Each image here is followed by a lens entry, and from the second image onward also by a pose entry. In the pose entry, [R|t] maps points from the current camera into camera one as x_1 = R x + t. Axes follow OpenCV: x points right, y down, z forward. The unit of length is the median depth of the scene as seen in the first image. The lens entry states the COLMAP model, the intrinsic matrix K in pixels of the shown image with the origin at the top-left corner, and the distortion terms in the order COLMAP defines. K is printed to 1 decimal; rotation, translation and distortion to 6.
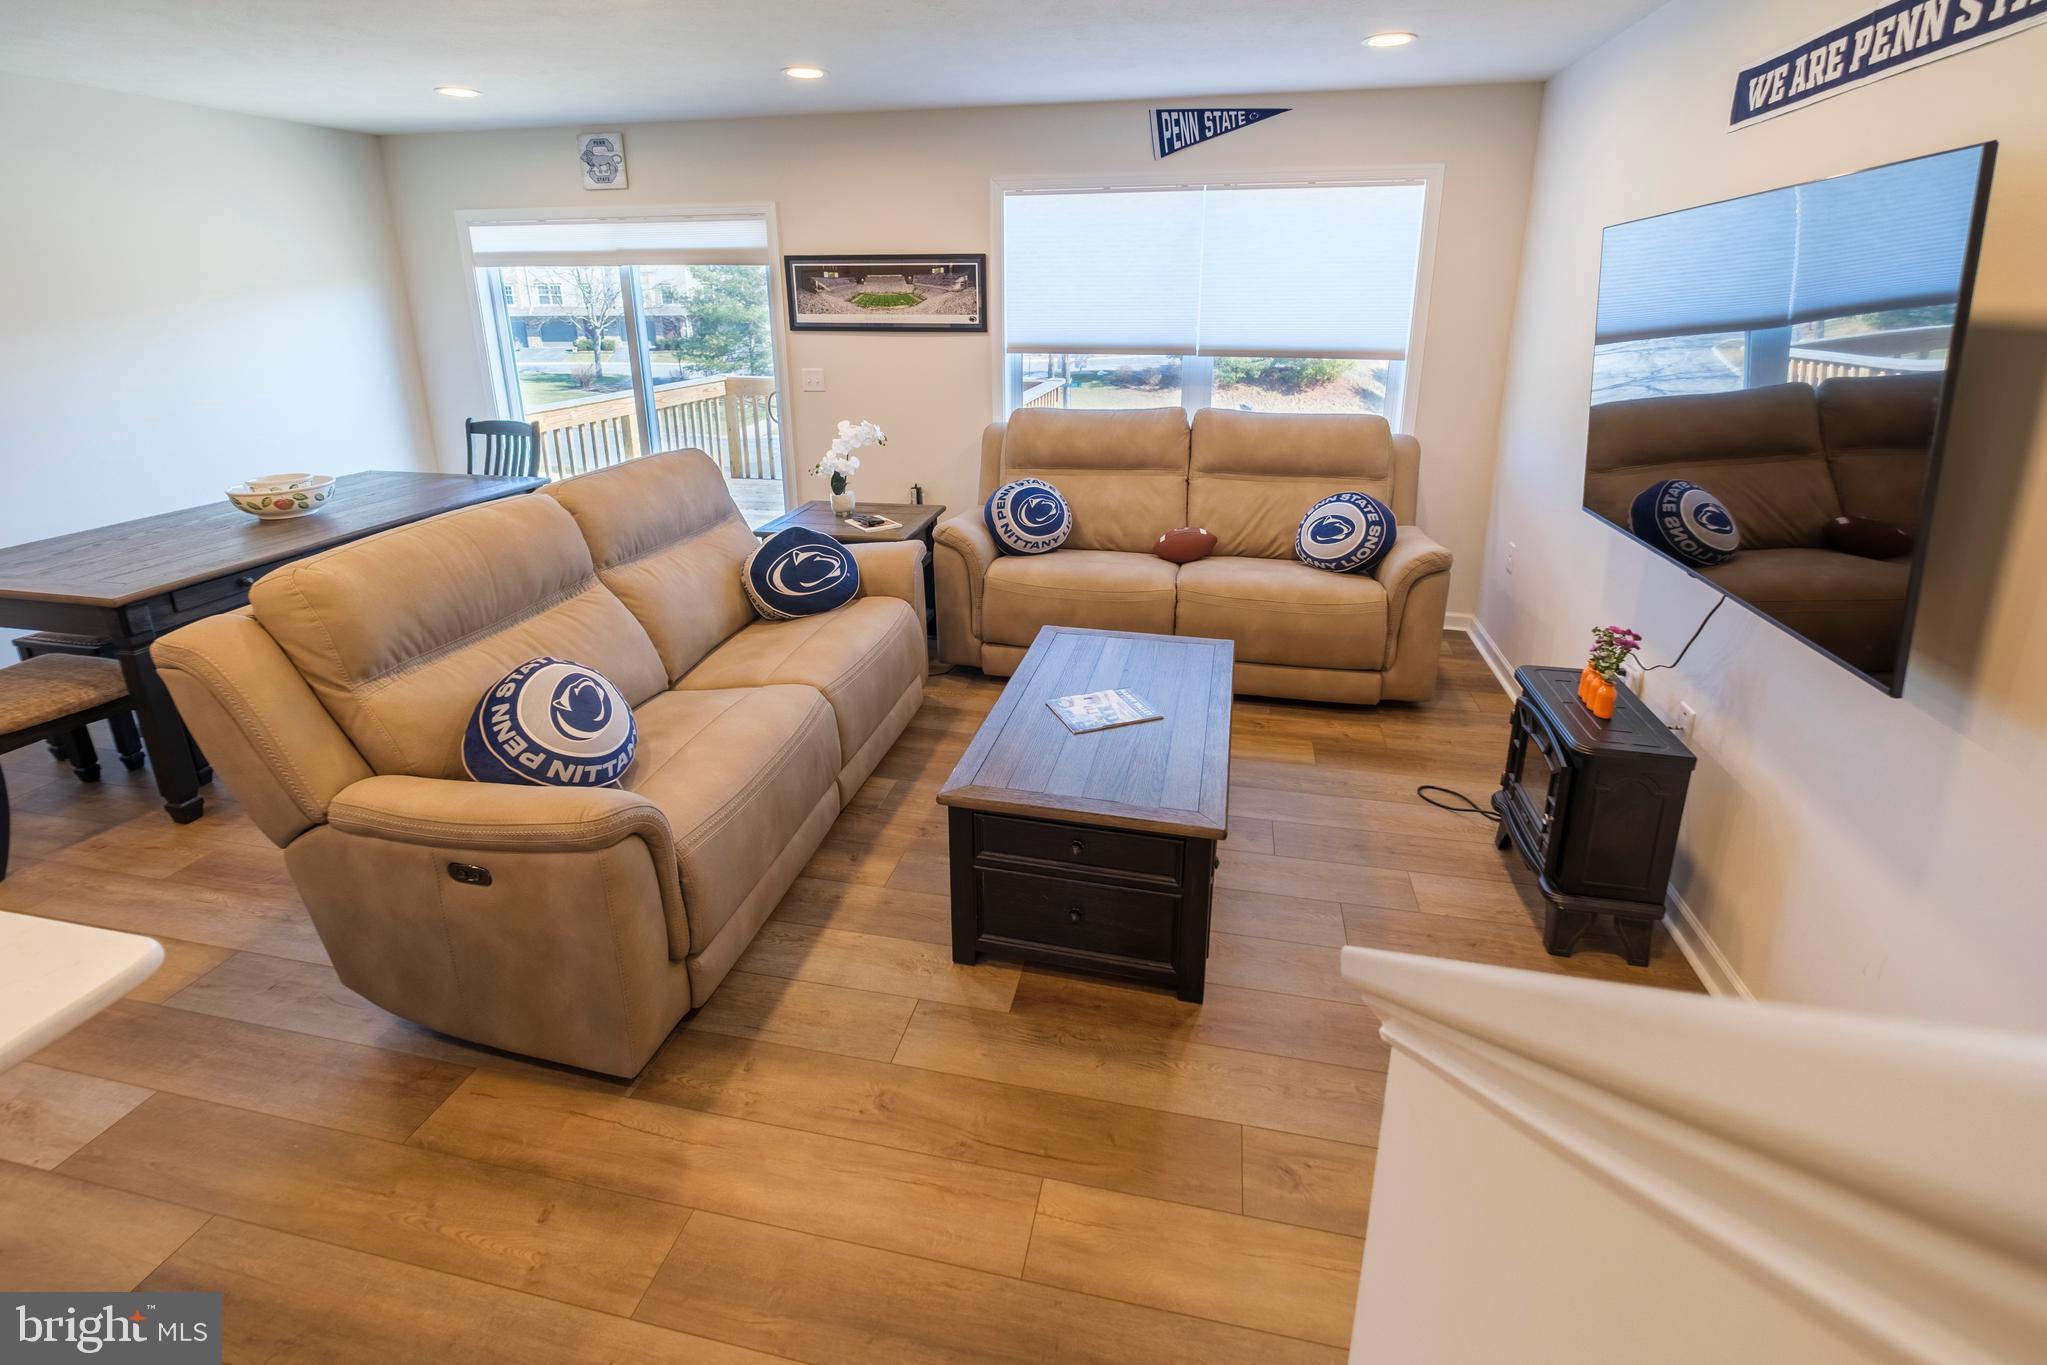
lens RADIAL K [[906.4, 0, 1033.8], [0, 906.4, 563.0], [0, 0, 1]] dist [0.006894, -0.004276]
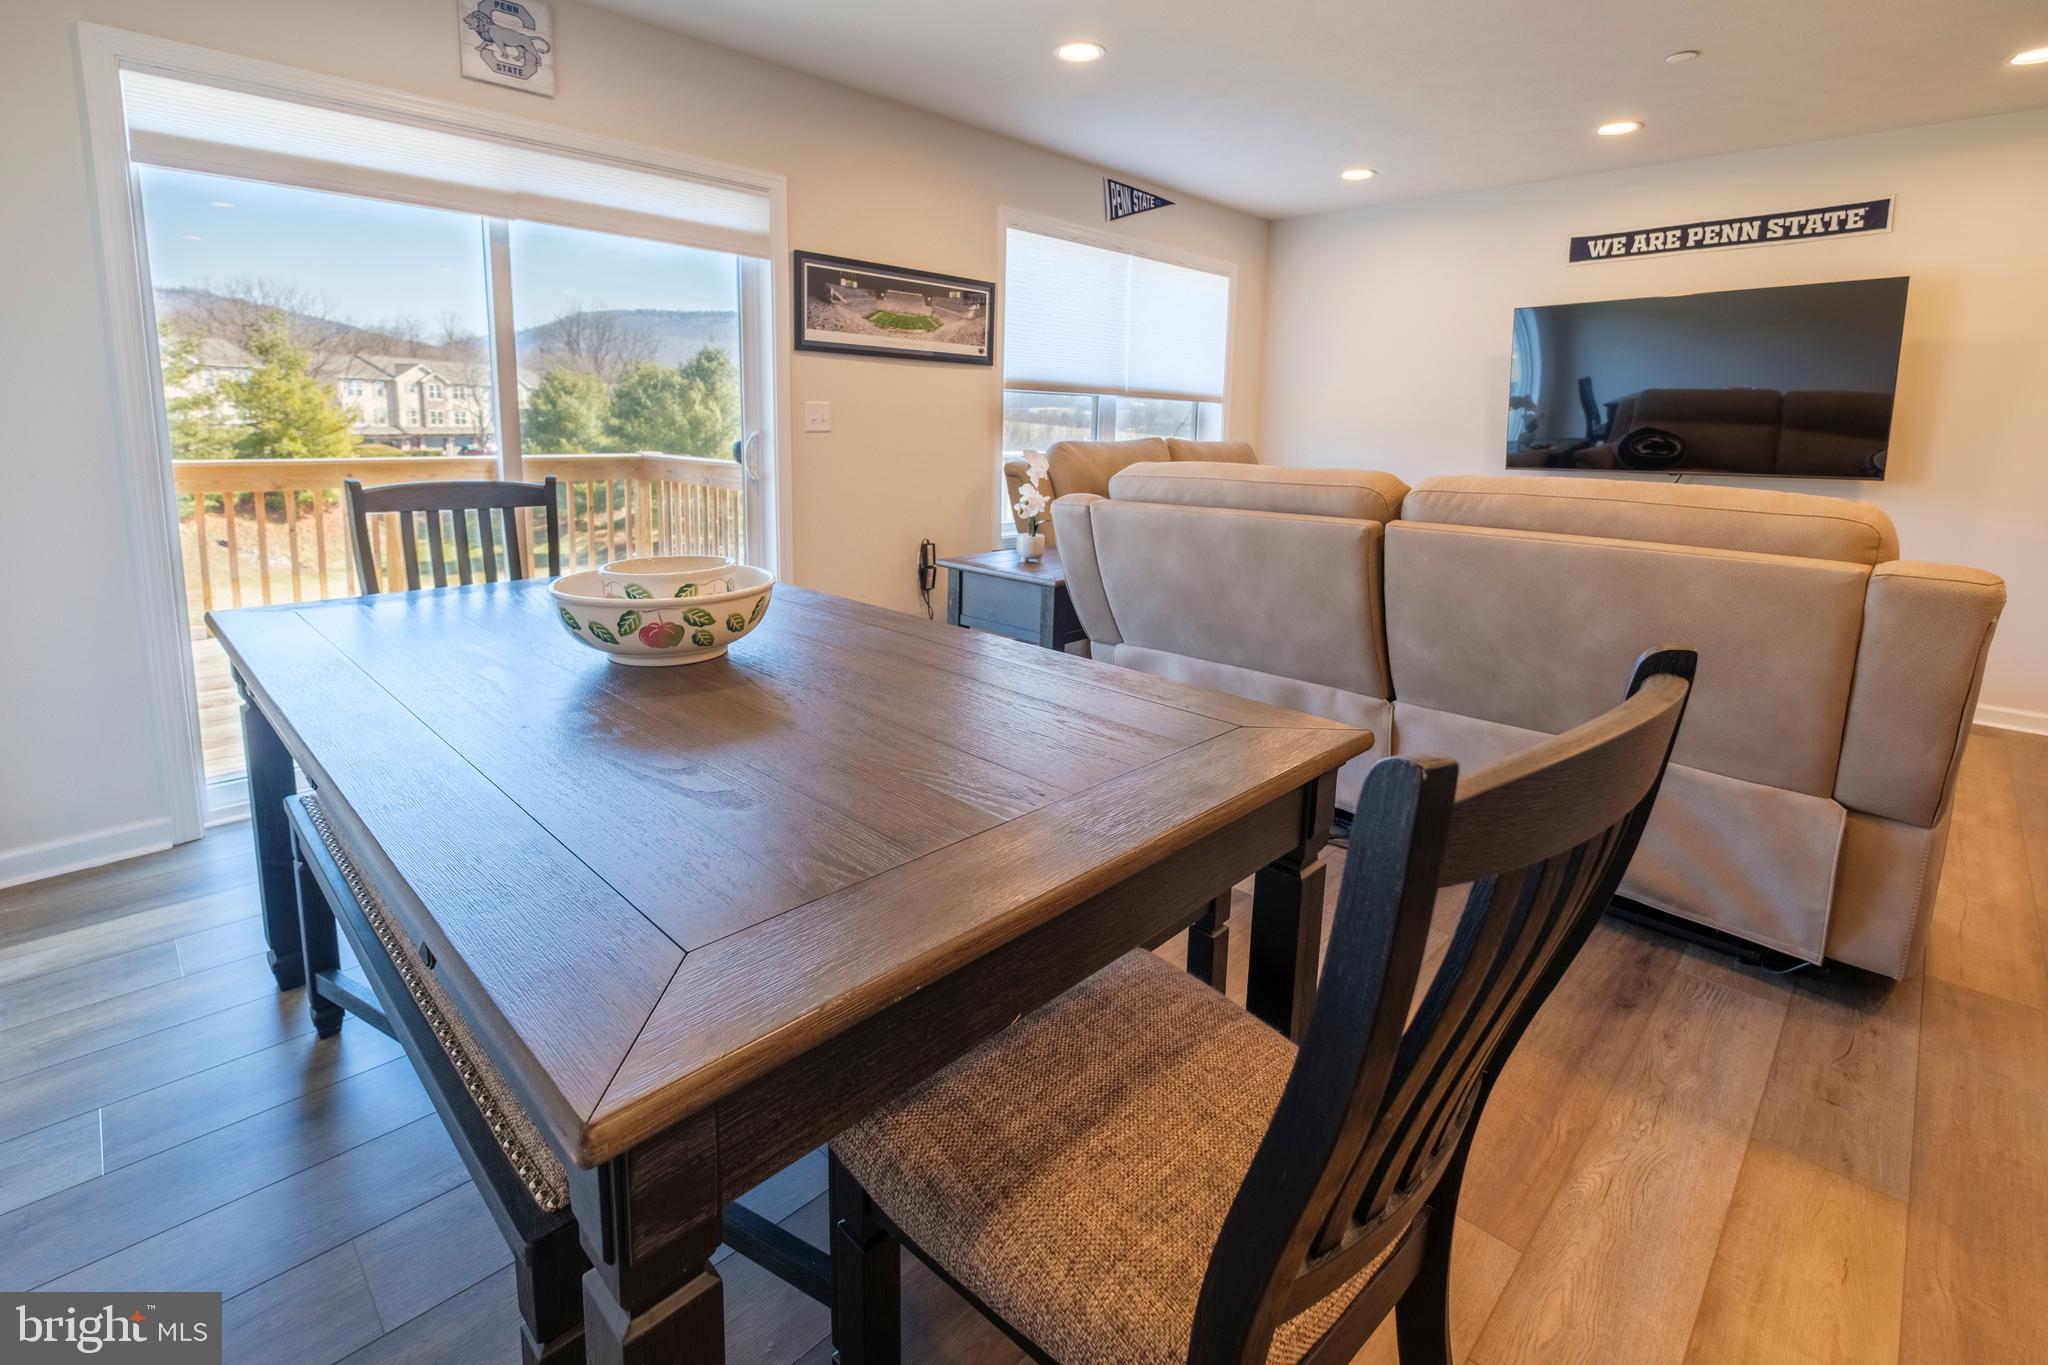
lens RADIAL K [[906.8, 0, 999.7], [0, 906.8, 550.1], [0, 0, 1]] dist [0.006894, -0.004276]
pose [[0.568413, -0.103624, 0.816192, -0.824705], [0.214911, 0.976295, -0.025718, -0.045024], [-0.794179, 0.190027, 0.577208, 0.493779]]
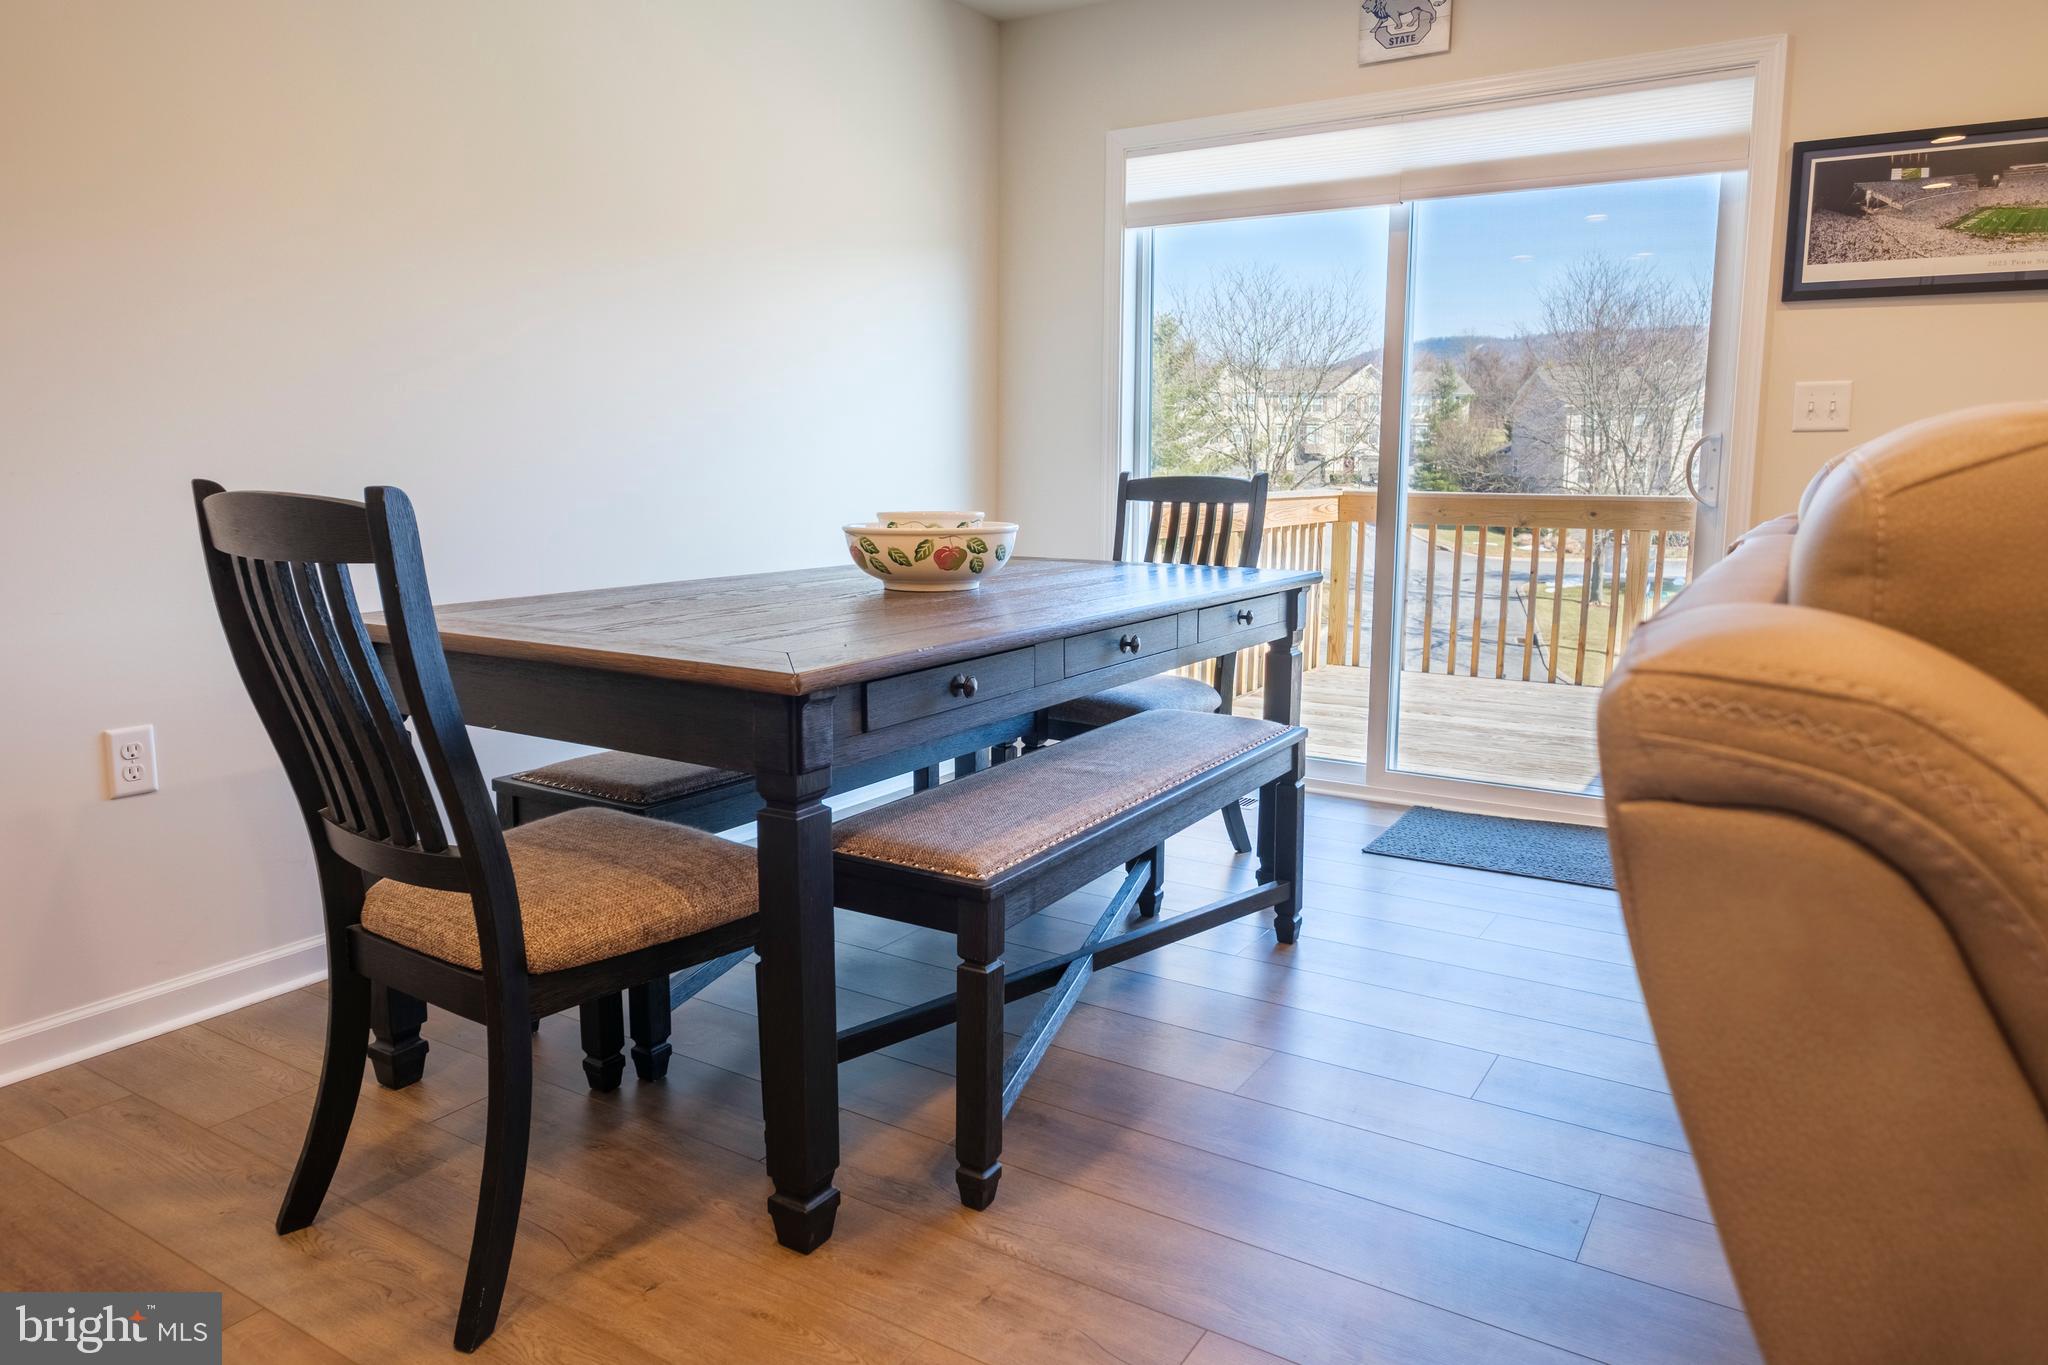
lens RADIAL K [[1357.6, 0, 1058.6], [0, 1357.6, 651.1], [0, 0, 1]] dist [-0.001997, 0.002692]
pose [[0.940717, 0.051110, -0.335319, -0.391085], [-0.100669, 0.986109, -0.132117, 0.054998], [0.323909, 0.158041, 0.932795, 0.262233]]
